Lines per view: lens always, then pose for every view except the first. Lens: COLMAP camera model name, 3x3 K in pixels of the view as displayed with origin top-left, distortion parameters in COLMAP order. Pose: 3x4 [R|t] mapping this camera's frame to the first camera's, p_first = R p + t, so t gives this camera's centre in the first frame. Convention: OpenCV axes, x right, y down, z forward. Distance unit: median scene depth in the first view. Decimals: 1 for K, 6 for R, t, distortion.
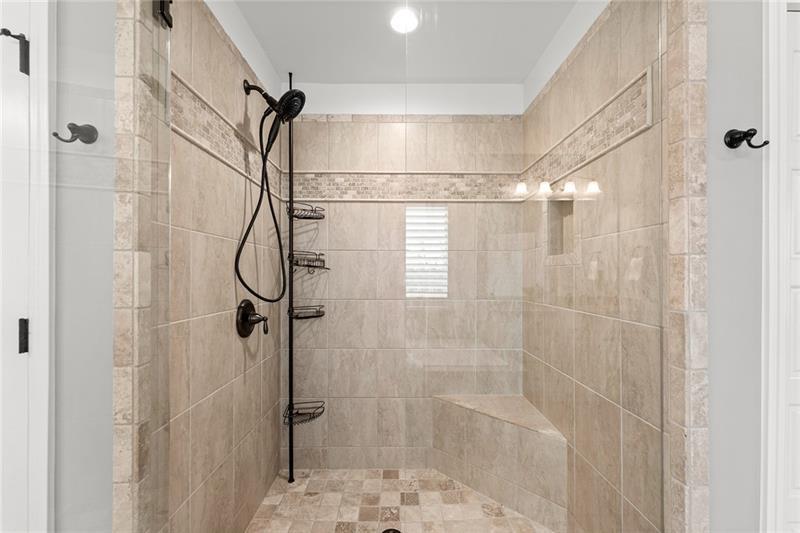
lens RADIAL K [[329.7, 0, 395.1], [0, 329.7, 273.1], [0, 0, 1]] dist [0.005518, -0.002692]
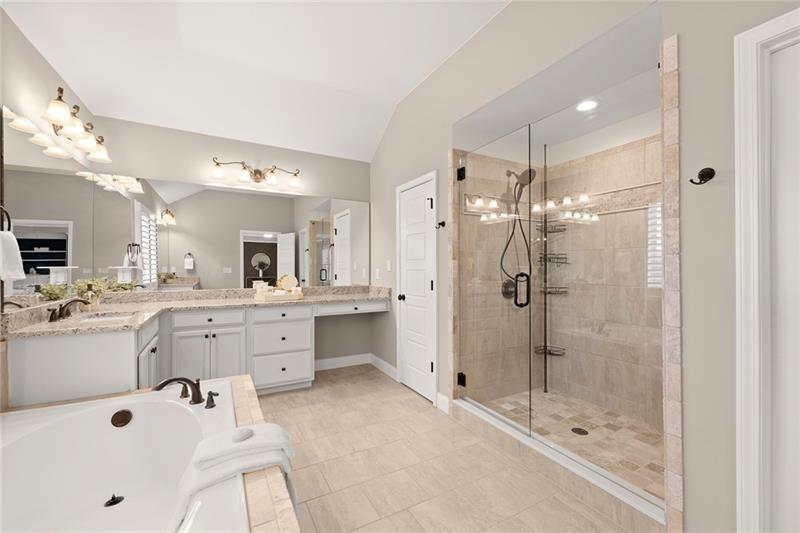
lens RADIAL K [[329.7, 0, 414.4], [0, 329.7, 265.7], [0, 0, 1]] dist [0.005518, -0.002692]
pose [[0.512155, -0.005404, -0.858876, 0.965408], [0.006697, 0.999975, -0.002299, -0.004977], [0.858867, -0.004574, 0.512178, -0.510768]]
